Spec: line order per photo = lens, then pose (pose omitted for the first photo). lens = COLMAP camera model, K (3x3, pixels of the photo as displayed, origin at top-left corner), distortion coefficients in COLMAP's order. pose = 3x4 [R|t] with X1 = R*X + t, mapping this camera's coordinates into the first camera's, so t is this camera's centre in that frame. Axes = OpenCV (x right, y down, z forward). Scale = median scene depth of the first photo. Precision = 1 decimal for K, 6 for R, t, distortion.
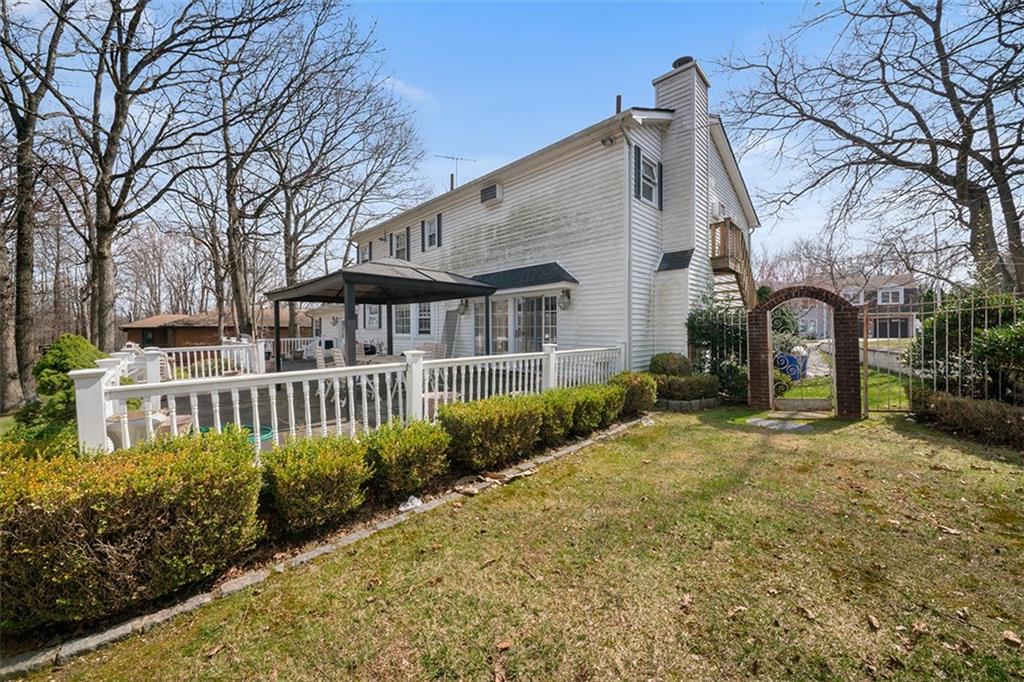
lens RADIAL K [[367.2, 0, 504.7], [0, 367.2, 344.1], [0, 0, 1]] dist [-0.000290, -0.007578]
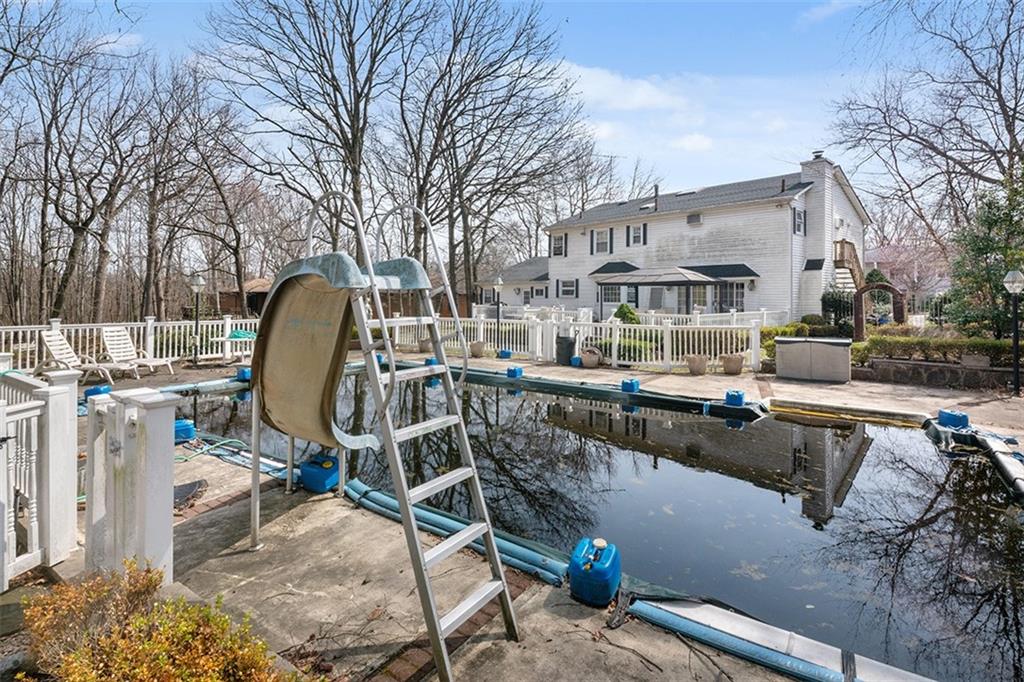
lens RADIAL K [[487.1, 0, 510.7], [0, 487.1, 305.0], [0, 0, 1]] dist [0.000738, 0.000105]
pose [[0.997871, 0.009320, -0.064554, -0.798725], [-0.010748, 0.999704, -0.021808, 0.040060], [0.064332, 0.022455, 0.997676, -1.368792]]
